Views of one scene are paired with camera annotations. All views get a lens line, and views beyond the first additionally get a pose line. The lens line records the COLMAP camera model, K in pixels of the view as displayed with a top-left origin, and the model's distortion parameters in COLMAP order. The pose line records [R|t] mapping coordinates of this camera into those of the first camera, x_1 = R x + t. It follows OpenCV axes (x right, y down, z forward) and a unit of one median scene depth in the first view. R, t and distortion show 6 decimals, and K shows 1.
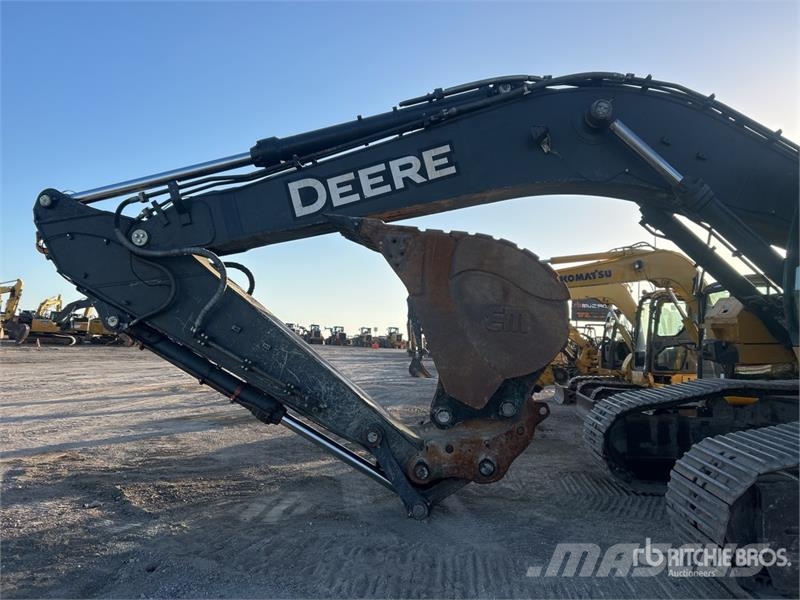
lens RADIAL K [[598.6, 0, 402.7], [0, 598.6, 296.5], [0, 0, 1]] dist [0.048691, -0.064476]
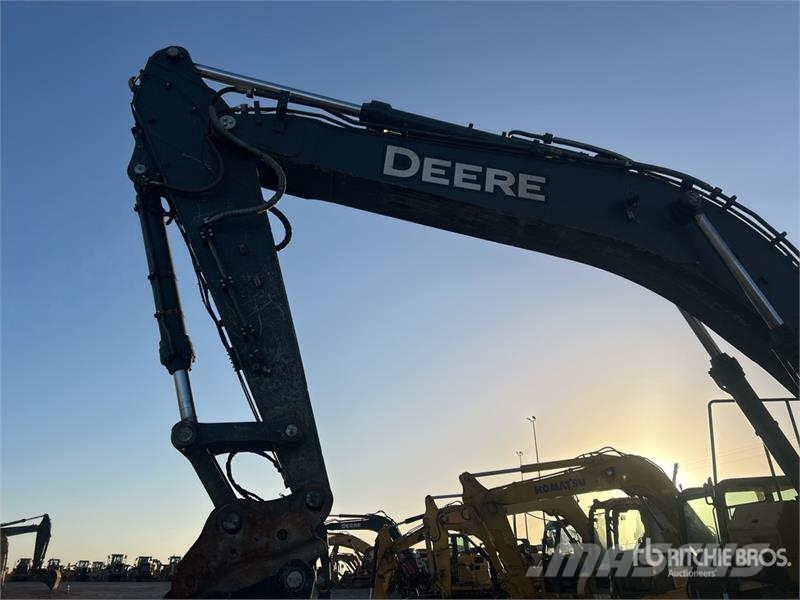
lens RADIAL K [[598.6, 0, 402.7], [0, 598.6, 296.5], [0, 0, 1]] dist [0.048691, -0.064476]
pose [[0.978480, 0.028806, 0.204323, -0.098518], [0.042025, 0.941633, -0.334008, -0.006412], [-0.202018, 0.335407, 0.920158, 0.073858]]
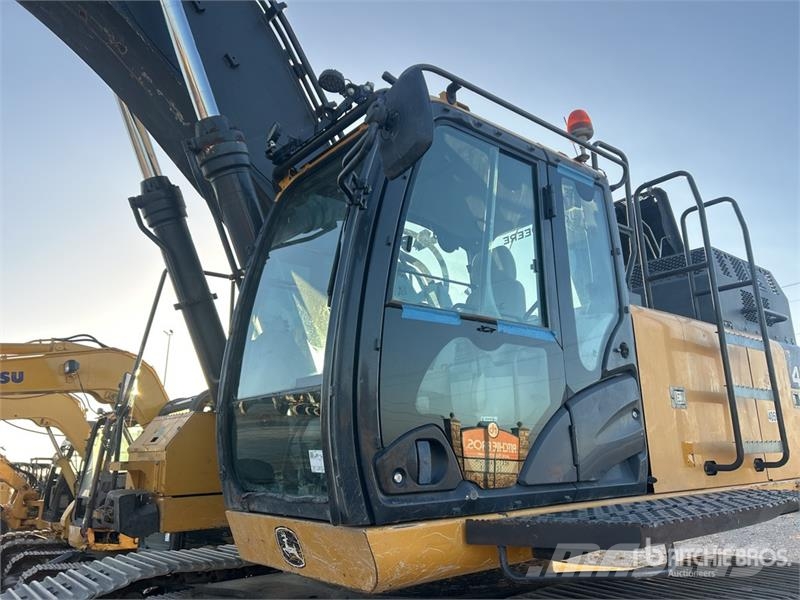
lens RADIAL K [[598.6, 0, 402.7], [0, 598.6, 296.5], [0, 0, 1]] dist [0.048691, -0.064476]
pose [[0.725436, 0.161041, 0.669184, 0.148666], [-0.021212, 0.977012, -0.212126, 0.004045], [-0.687962, 0.139689, 0.712176, 0.196236]]
